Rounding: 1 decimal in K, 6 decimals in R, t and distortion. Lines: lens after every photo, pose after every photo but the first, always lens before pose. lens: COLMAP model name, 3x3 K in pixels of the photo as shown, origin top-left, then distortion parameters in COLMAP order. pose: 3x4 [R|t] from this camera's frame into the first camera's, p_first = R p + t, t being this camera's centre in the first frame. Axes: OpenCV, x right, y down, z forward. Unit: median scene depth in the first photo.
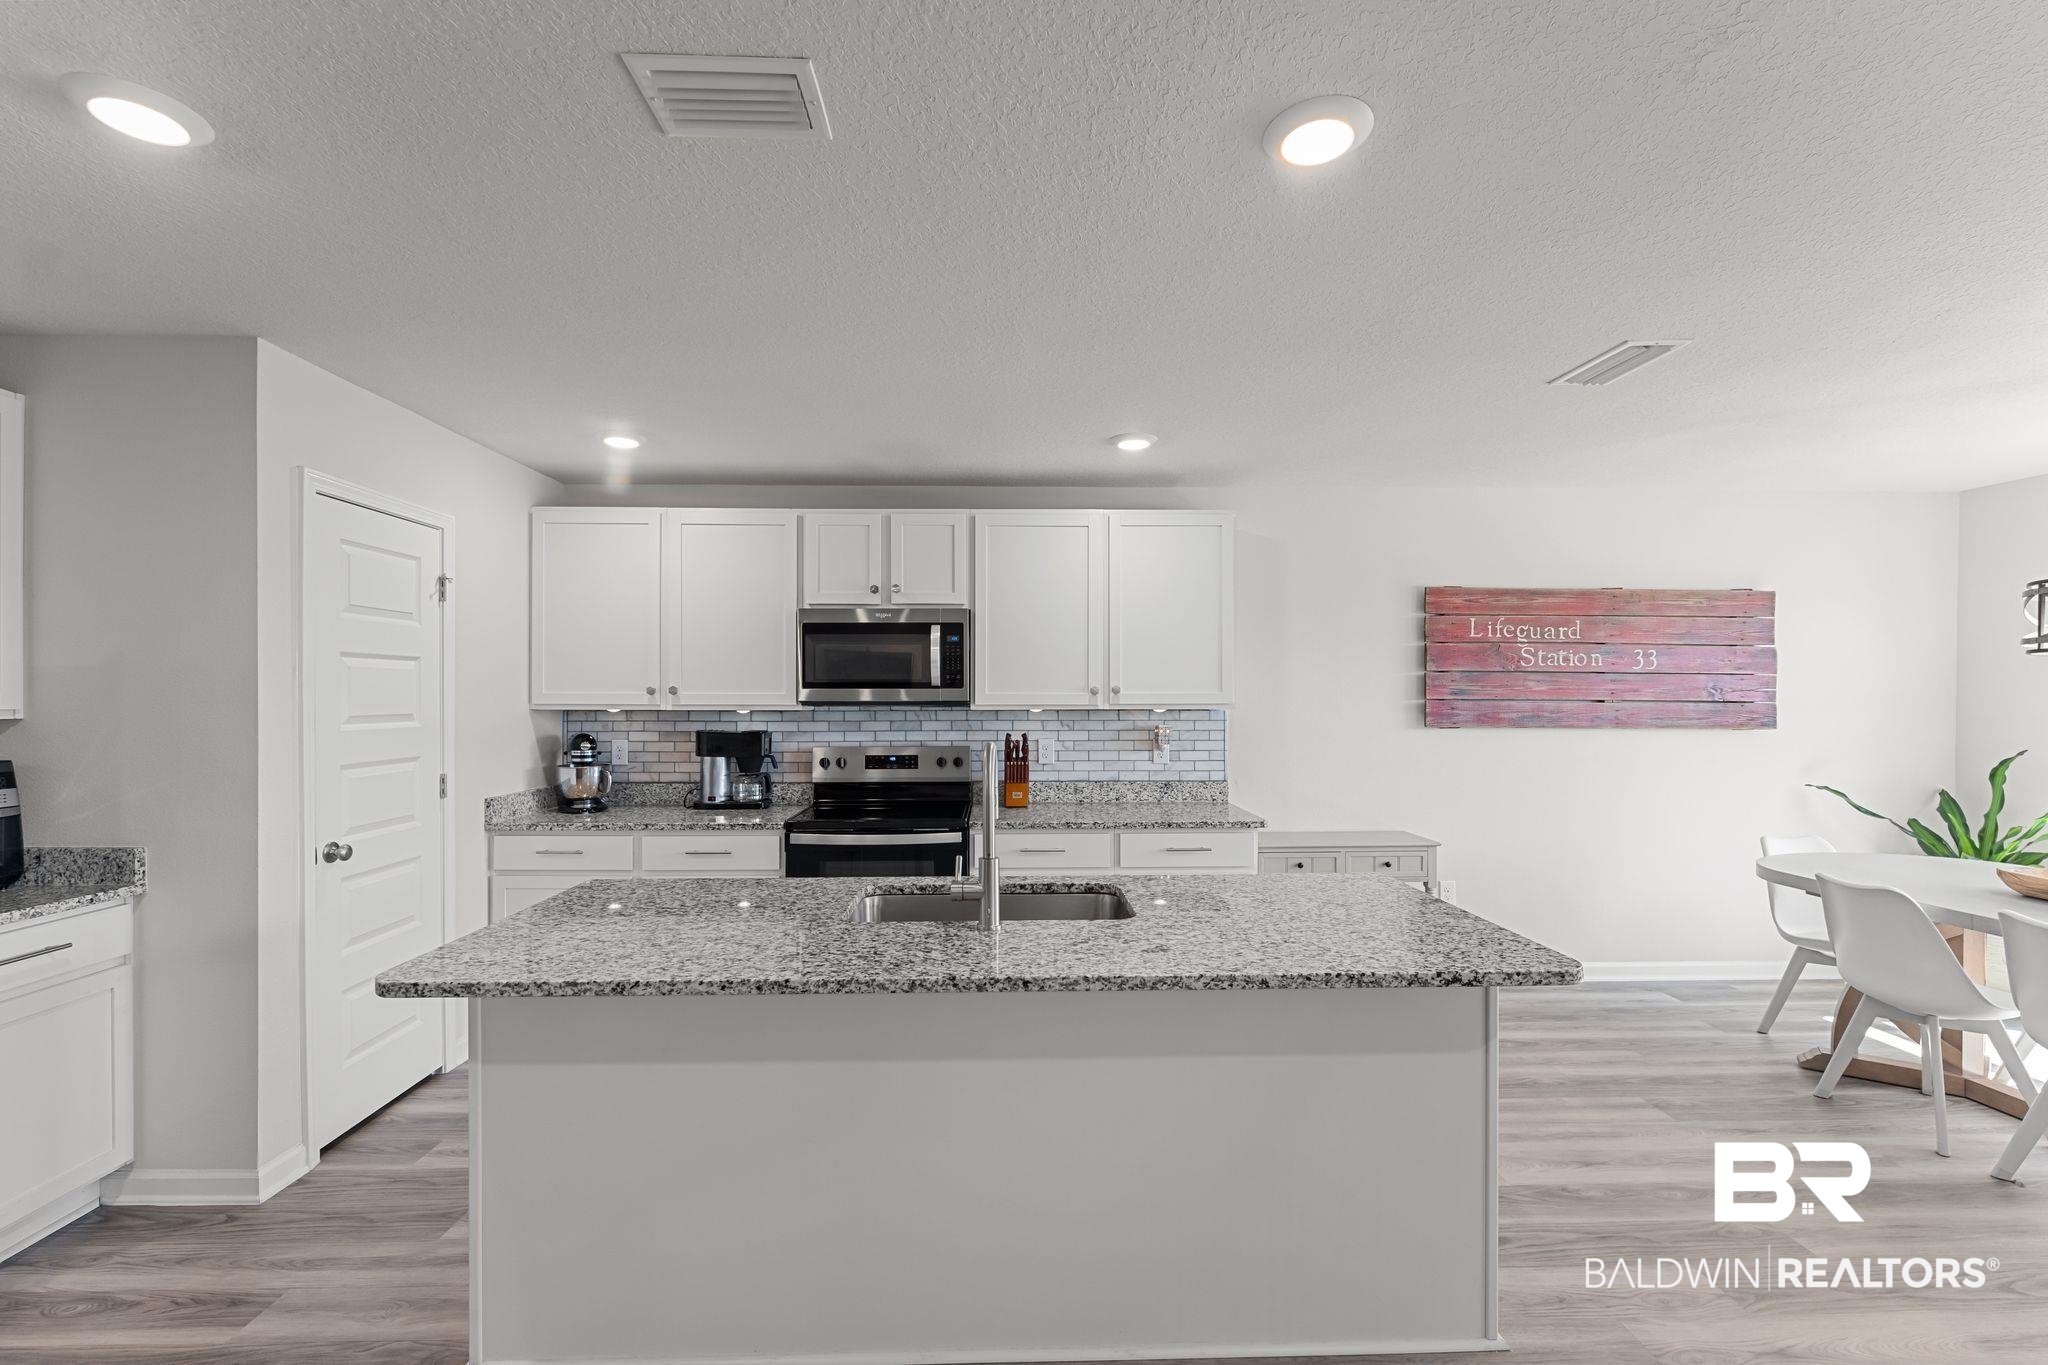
lens RADIAL K [[851.6, 0, 1025.4], [0, 851.6, 699.6], [0, 0, 1]] dist [0.000198, 0.000023]
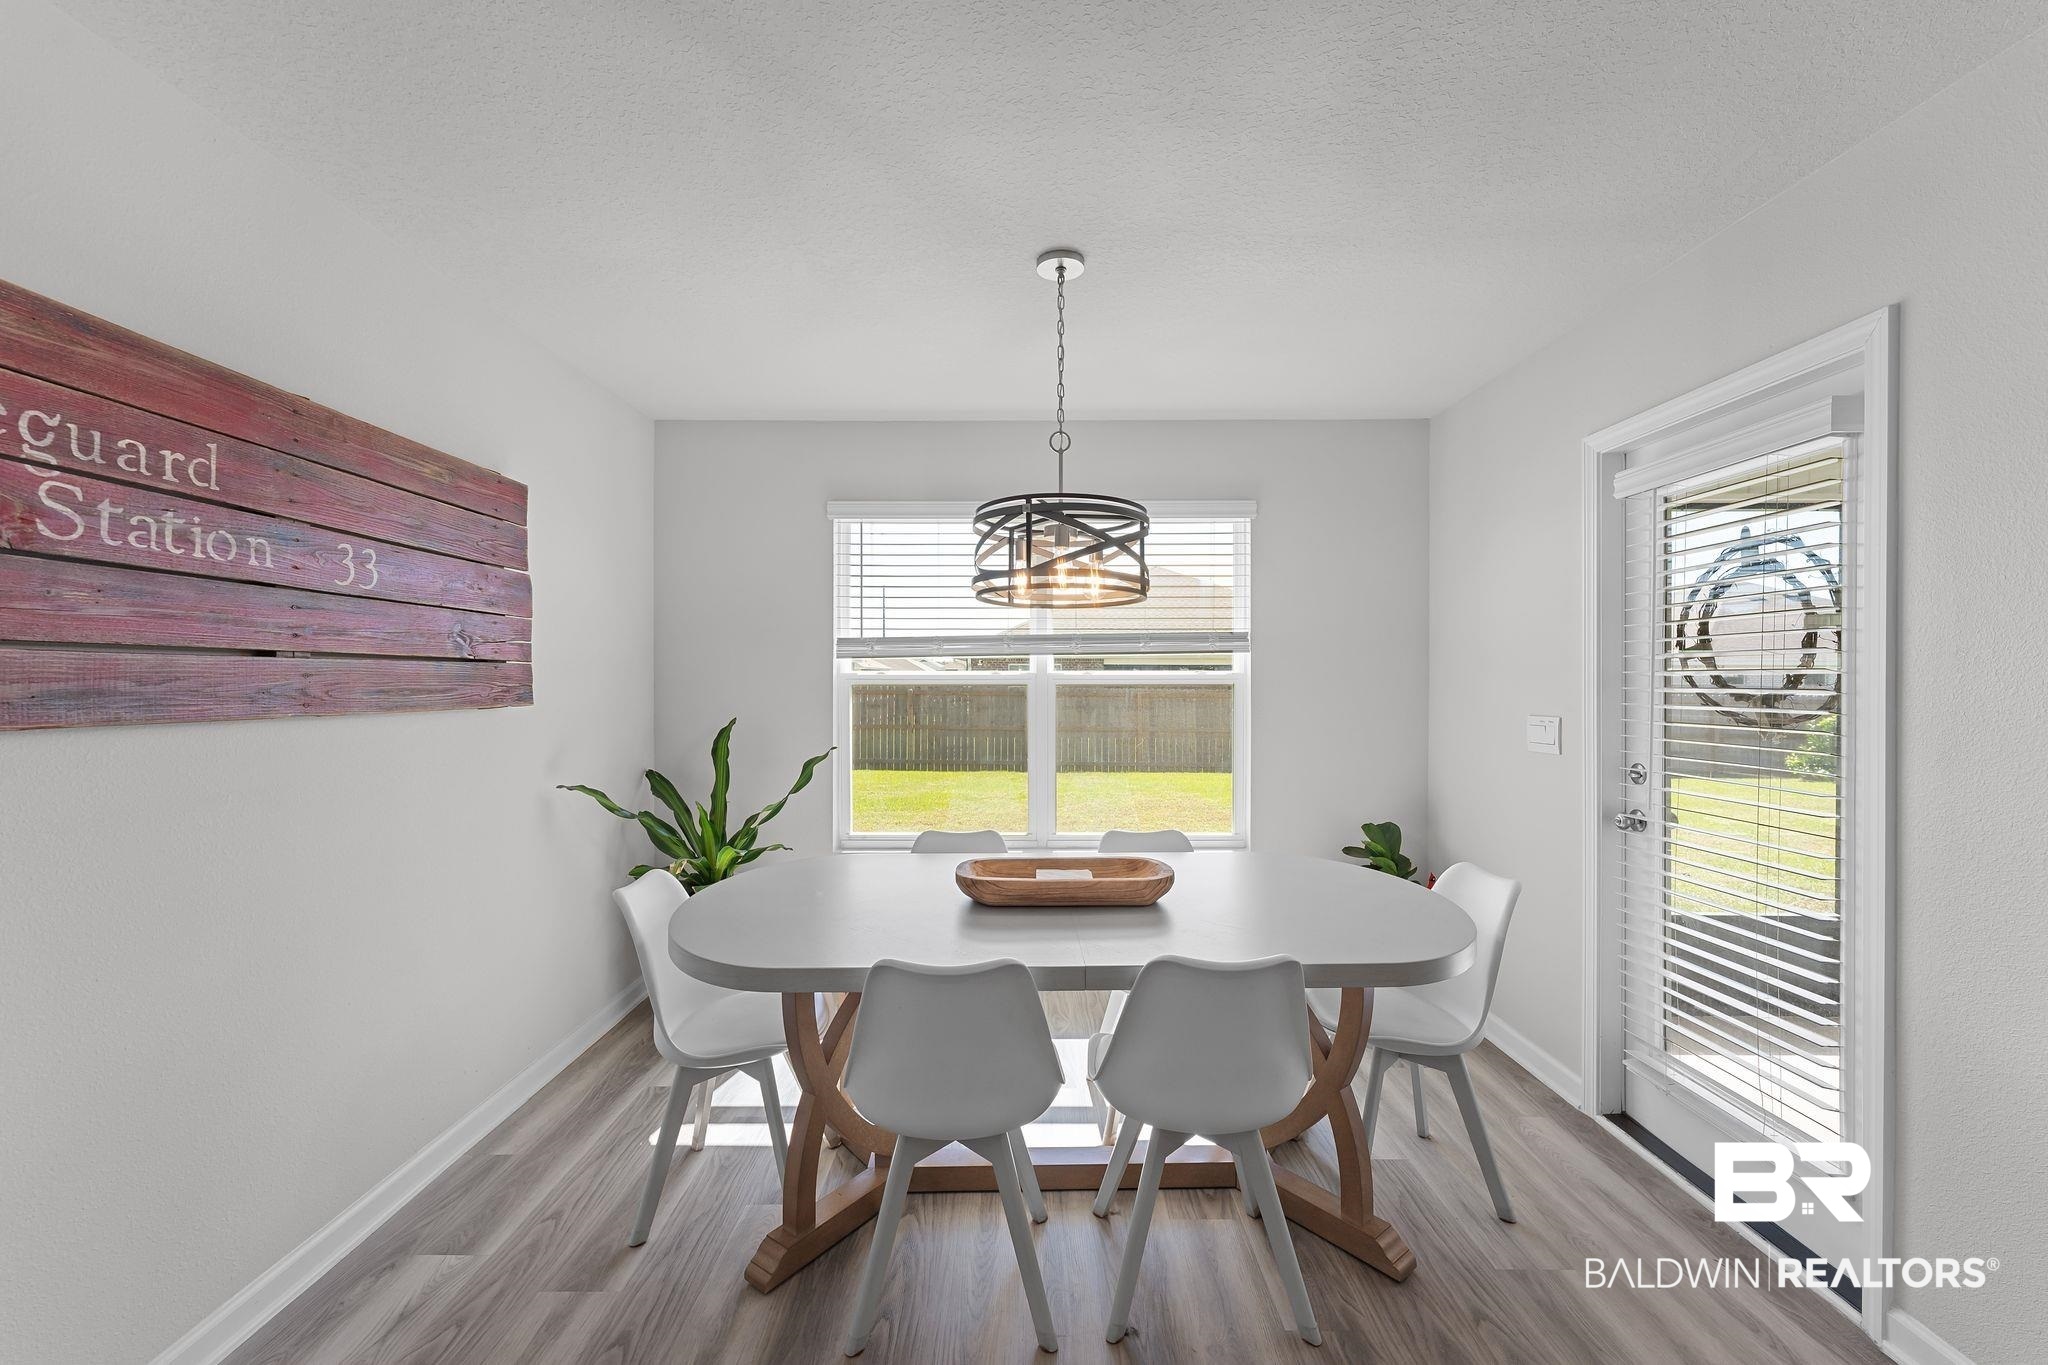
lens RADIAL K [[823.3, 0, 1018.6], [0, 823.3, 684.5], [0, 0, 1]] dist [0.001111, -0.000195]
pose [[0.029207, -0.011283, 0.999510, 0.282748], [0.004892, 0.999926, 0.011144, 0.014670], [-0.999561, 0.004564, 0.029260, 0.622436]]
